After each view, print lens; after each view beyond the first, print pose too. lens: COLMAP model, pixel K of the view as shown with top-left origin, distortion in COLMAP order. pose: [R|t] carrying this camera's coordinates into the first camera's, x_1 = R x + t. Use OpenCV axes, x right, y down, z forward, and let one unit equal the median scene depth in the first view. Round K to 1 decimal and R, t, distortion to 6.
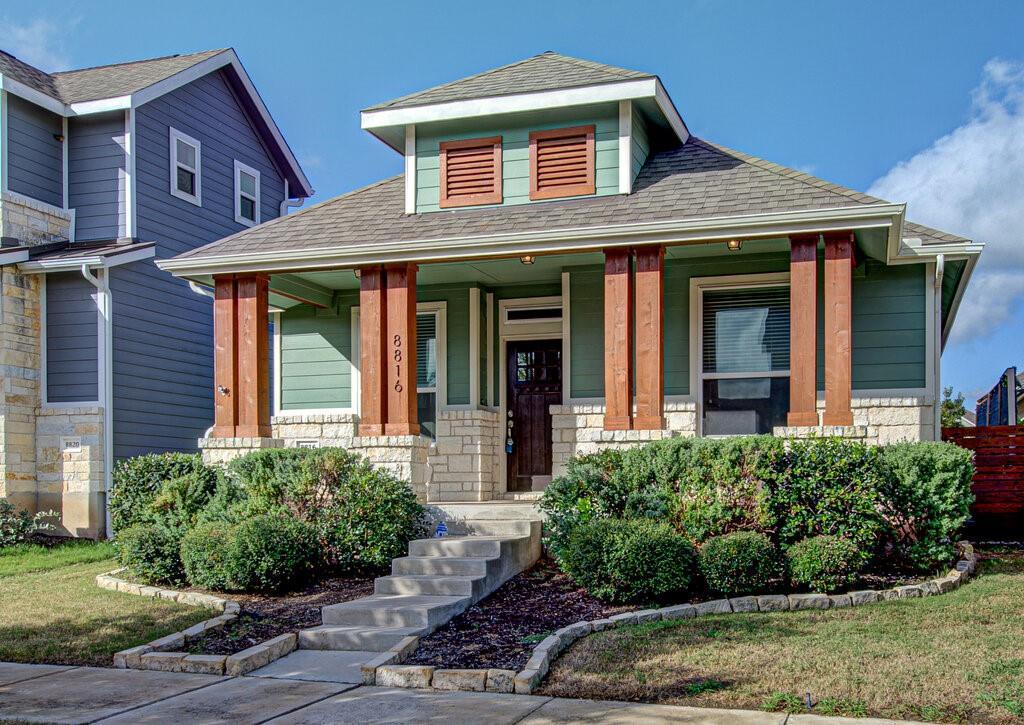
lens RADIAL K [[601.2, 0, 511.9], [0, 601.2, 360.7], [0, 0, 1]] dist [0.001131, 0.000881]
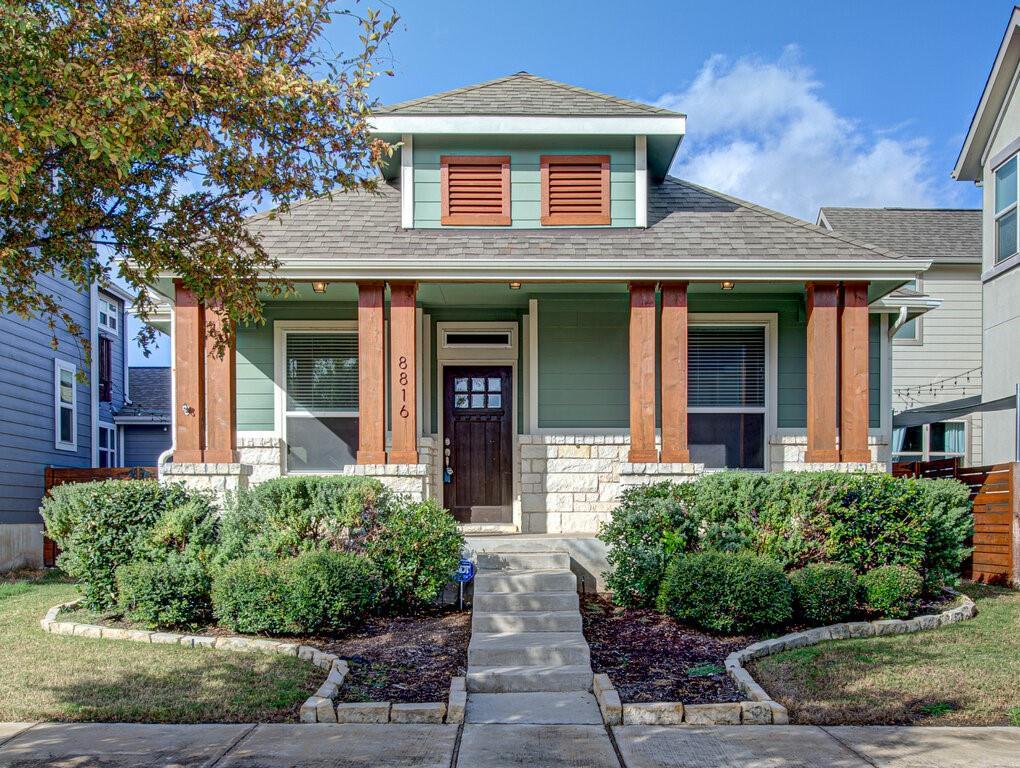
lens RADIAL K [[623.6, 0, 509.9], [0, 623.6, 386.1], [0, 0, 1]] dist [0.001986, 0.000491]
pose [[0.983414, 0.038760, 0.177187, -0.211036], [-0.038656, 0.999244, -0.004039, 0.000488], [-0.177210, -0.002878, 0.984169, 0.012589]]
